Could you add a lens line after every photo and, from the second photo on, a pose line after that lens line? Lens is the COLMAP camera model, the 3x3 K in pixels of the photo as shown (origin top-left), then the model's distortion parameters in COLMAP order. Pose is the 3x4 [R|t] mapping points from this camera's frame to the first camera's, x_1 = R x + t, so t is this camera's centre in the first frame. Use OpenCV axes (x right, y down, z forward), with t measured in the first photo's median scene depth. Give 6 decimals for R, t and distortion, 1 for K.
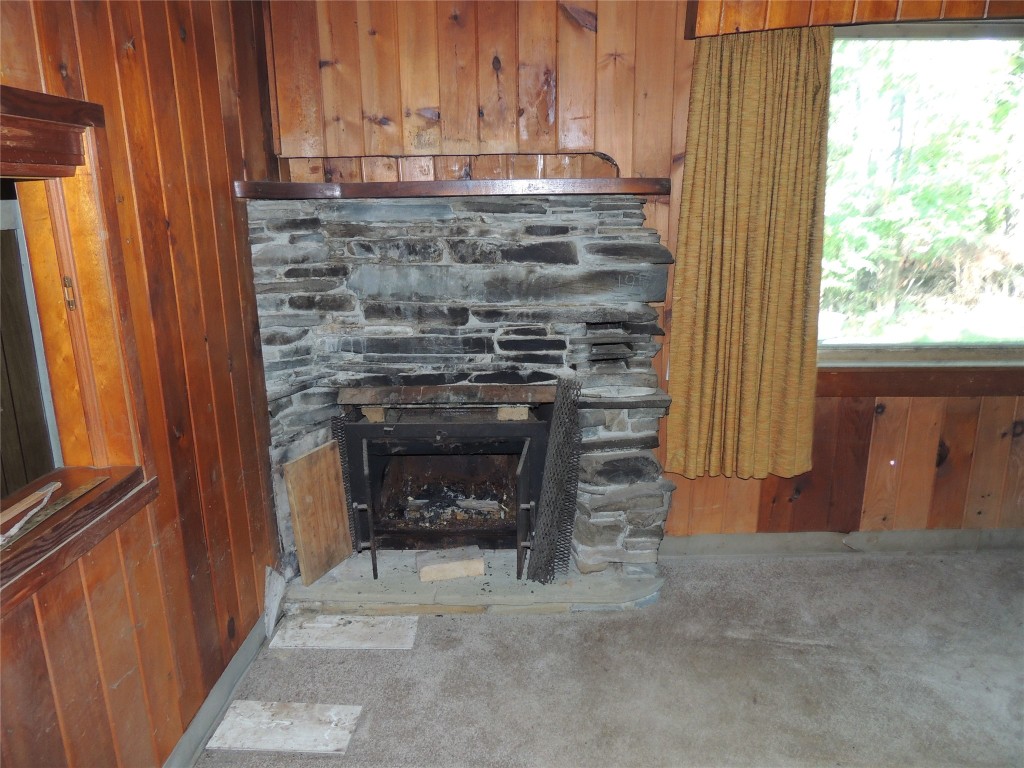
lens RADIAL K [[731.6, 0, 510.8], [0, 731.6, 388.8], [0, 0, 1]] dist [-0.016955, 0.001588]
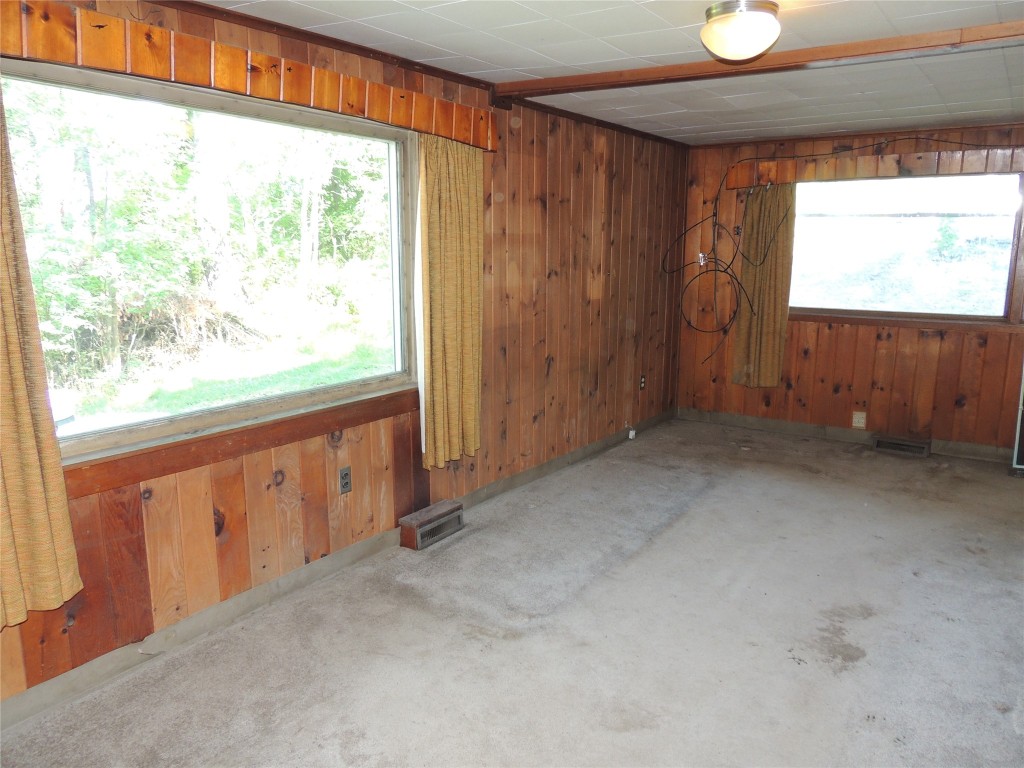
lens RADIAL K [[731.6, 0, 510.8], [0, 731.6, 388.8], [0, 0, 1]] dist [-0.016955, 0.001588]
pose [[0.551606, -0.144811, 0.821438, 0.053222], [0.199539, 0.979129, 0.038617, -0.064384], [-0.809886, 0.142607, 0.568989, 0.159761]]
